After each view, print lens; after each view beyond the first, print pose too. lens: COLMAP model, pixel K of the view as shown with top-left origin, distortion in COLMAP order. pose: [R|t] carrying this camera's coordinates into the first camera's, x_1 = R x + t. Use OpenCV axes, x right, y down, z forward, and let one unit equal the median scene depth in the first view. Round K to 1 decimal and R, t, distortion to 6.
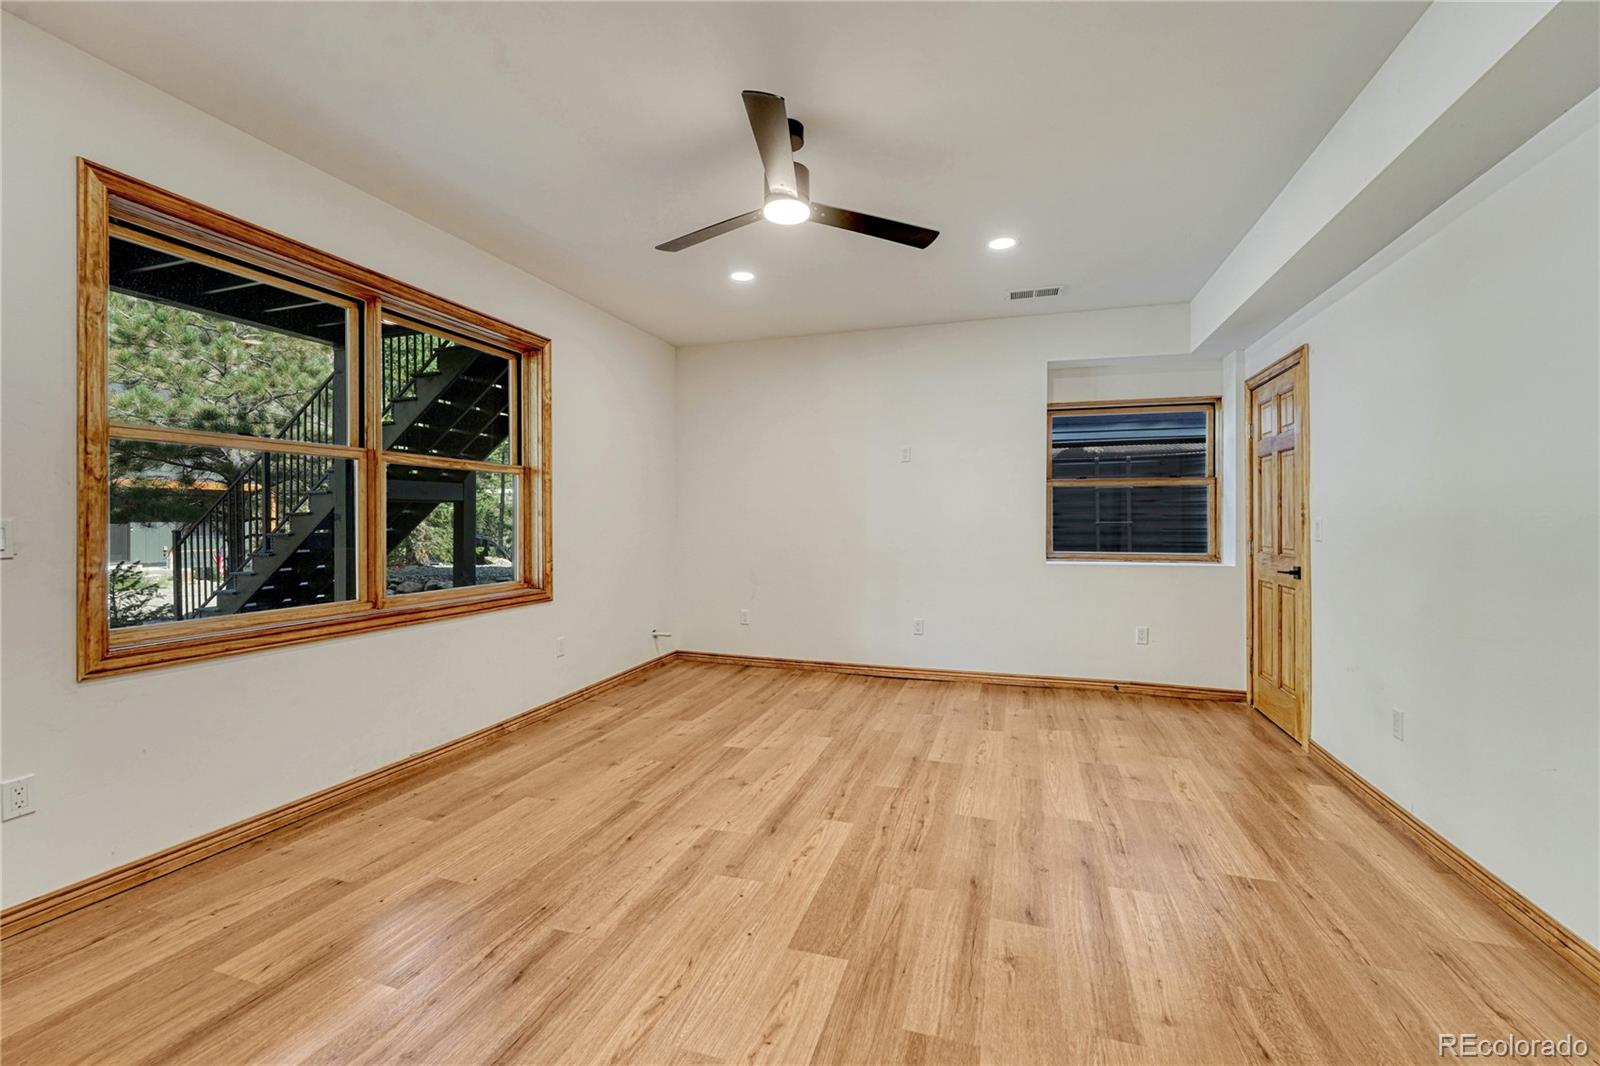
lens RADIAL K [[669.9, 0, 801.7], [0, 669.9, 520.5], [0, 0, 1]] dist [-0.009653, 0.000161]
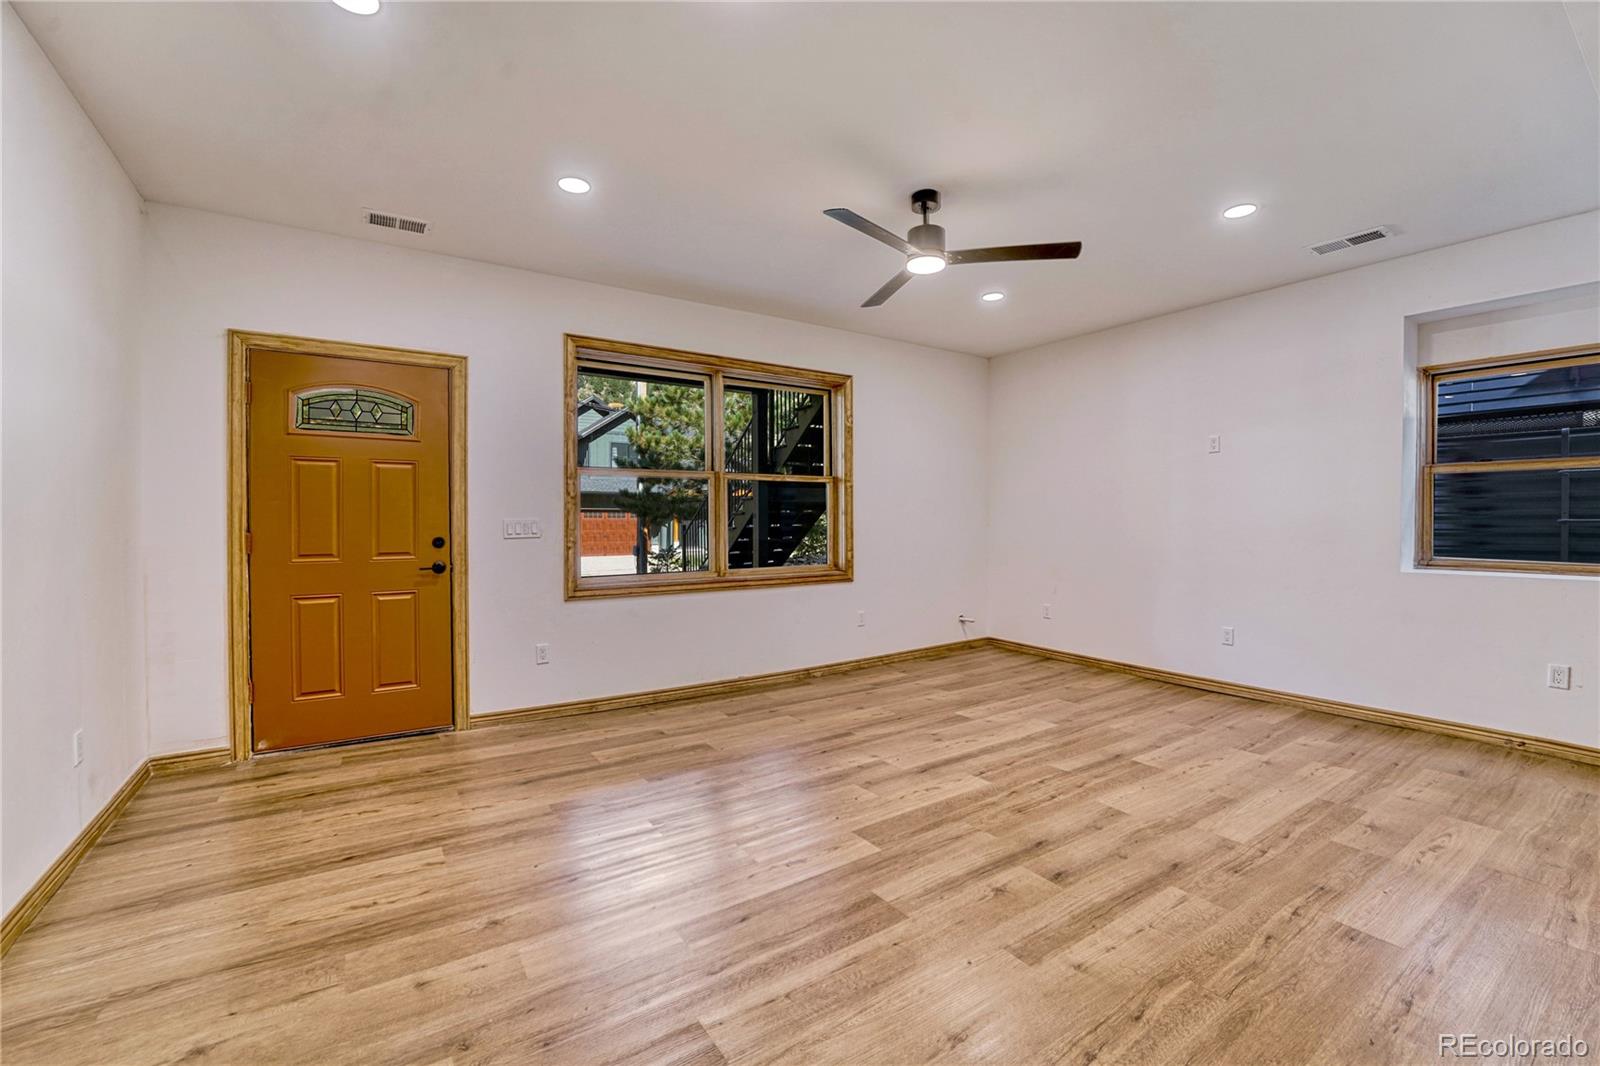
lens RADIAL K [[667.1, 0, 800.8], [0, 667.1, 524.4], [0, 0, 1]] dist [-0.022167, 0.000298]
pose [[0.787326, 0.004022, -0.616524, 0.381048], [0.001913, 0.999958, 0.008966, 0.000036], [0.616534, -0.008239, 0.787285, -0.066774]]
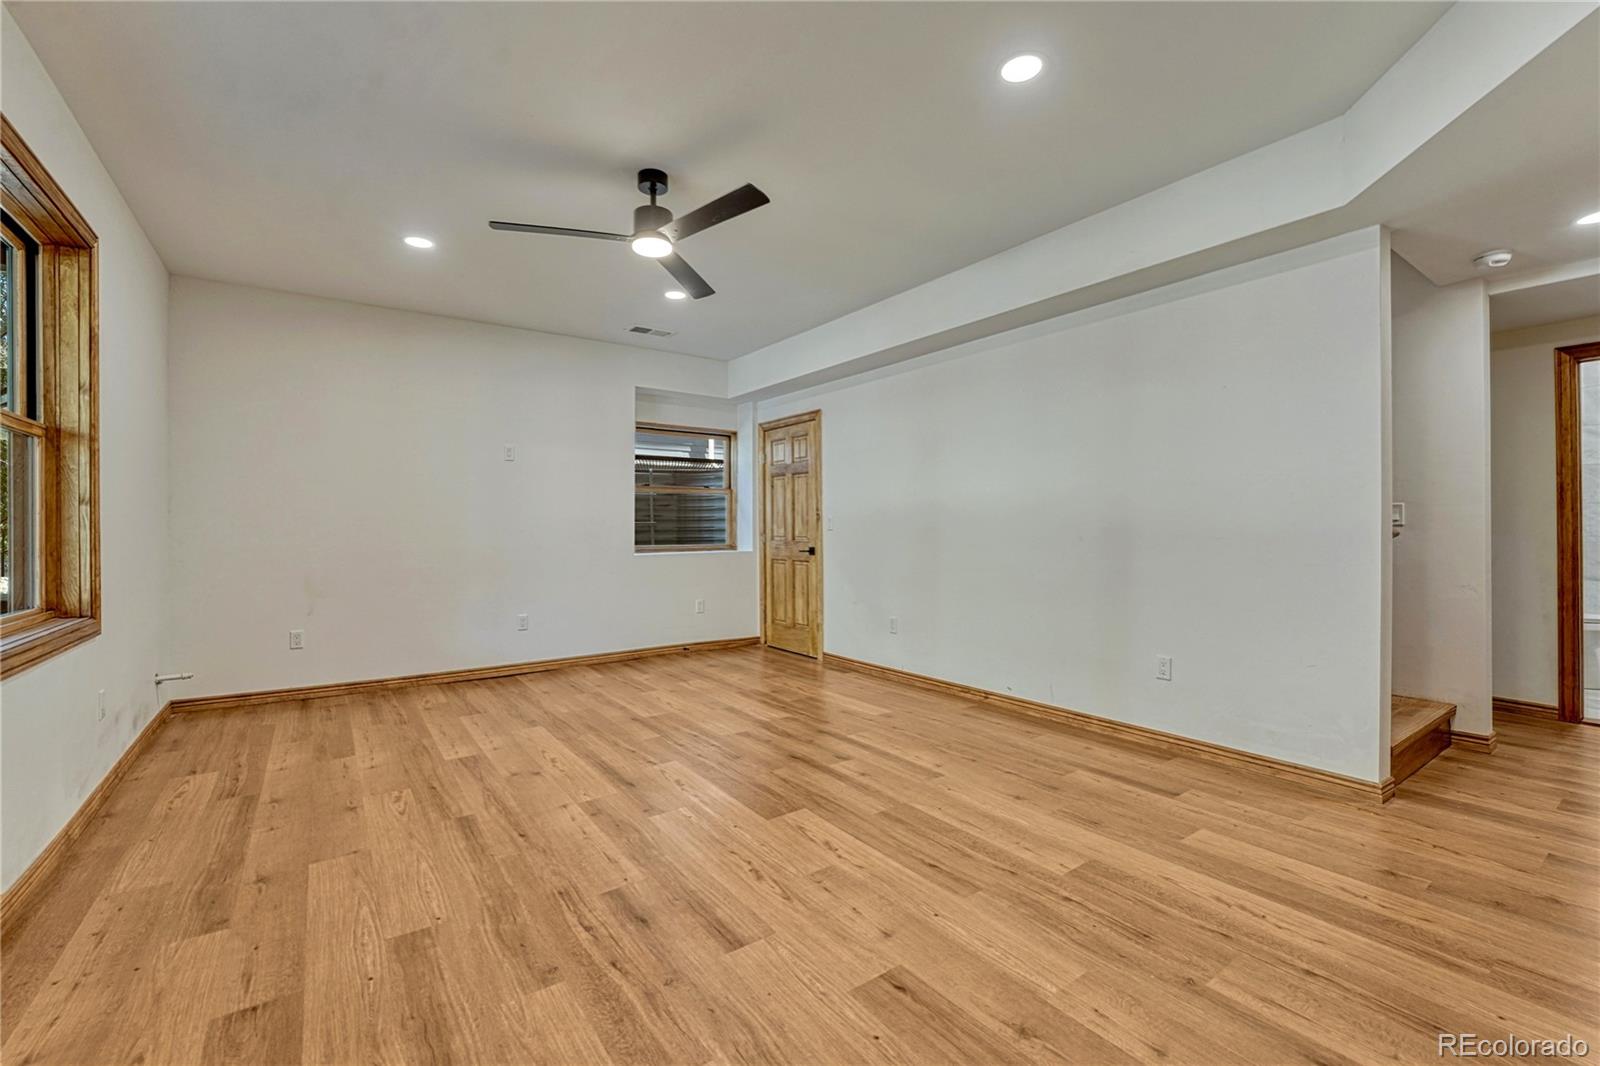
lens RADIAL K [[669.9, 0, 801.7], [0, 669.9, 520.5], [0, 0, 1]] dist [-0.009653, 0.000161]
pose [[0.594522, 0.004402, 0.804068, -0.563311], [0.006321, 0.999929, -0.010149, 0.022244], [-0.804055, 0.011116, 0.594451, 0.065111]]
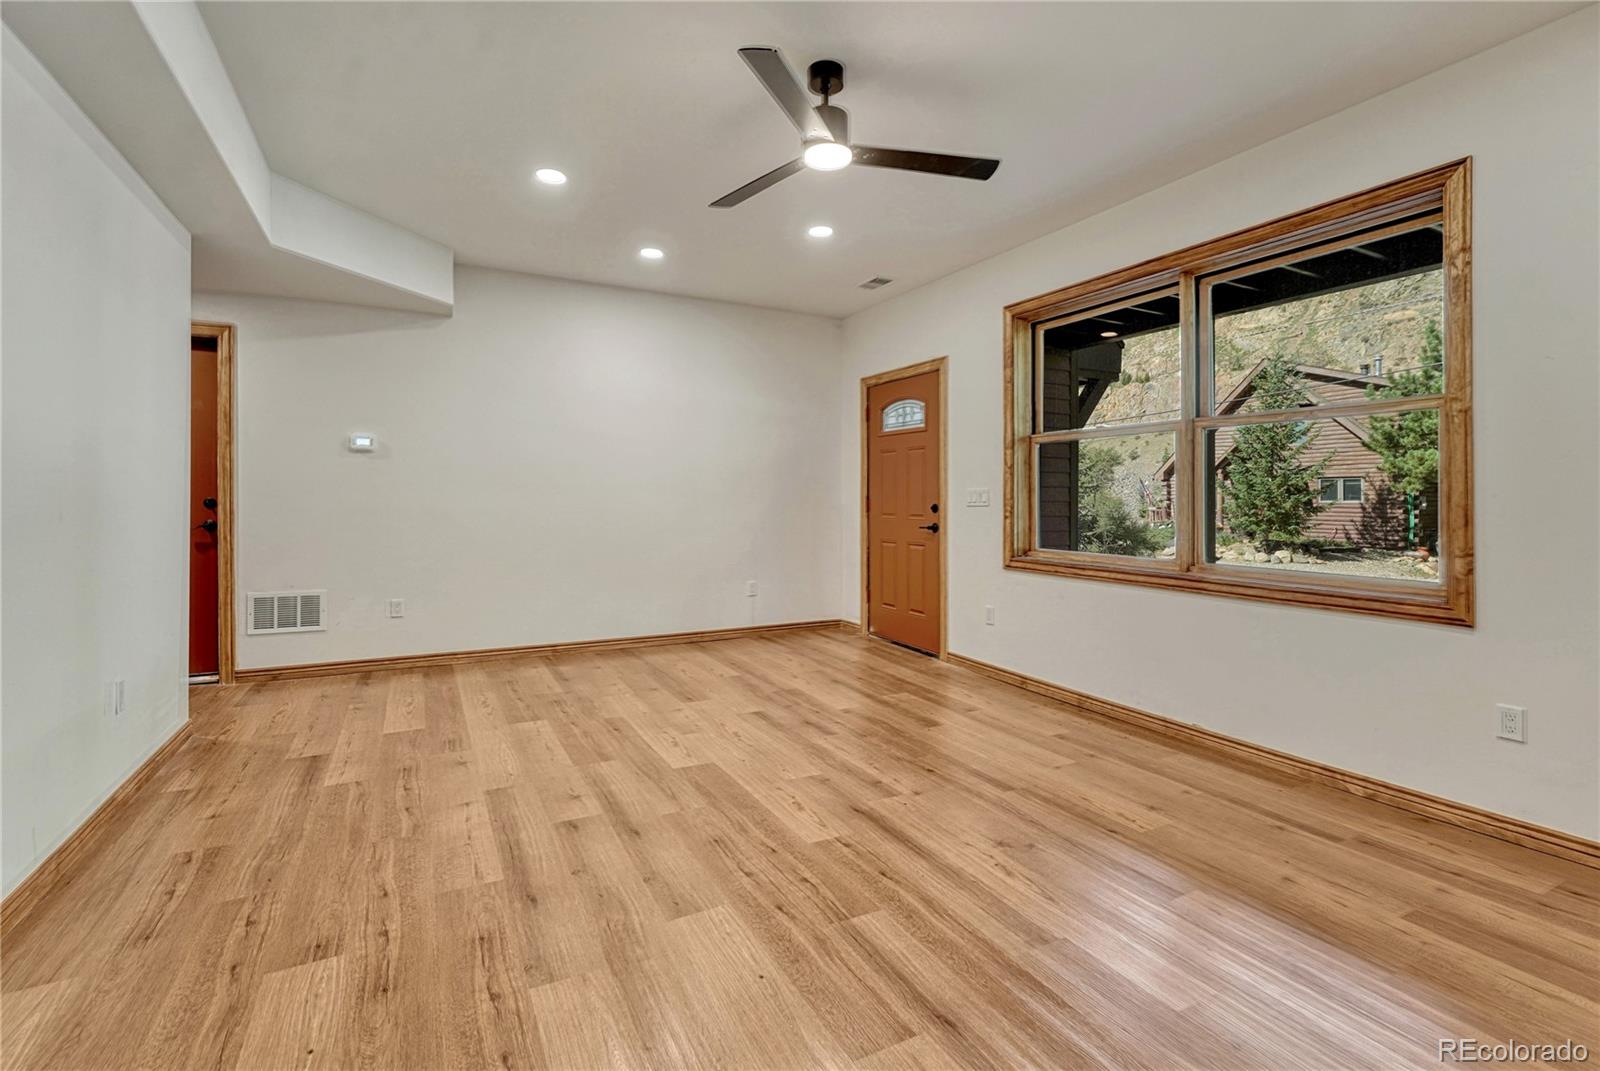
lens RADIAL K [[722.3, 0, 777.5], [0, 722.3, 529.6], [0, 0, 1]] dist [0.001393, -0.004685]
pose [[-0.710274, 0.018133, -0.703692, 0.526541], [-0.011736, 0.999224, 0.037593, 0.028231], [0.703828, 0.034960, -0.709510, 1.164953]]
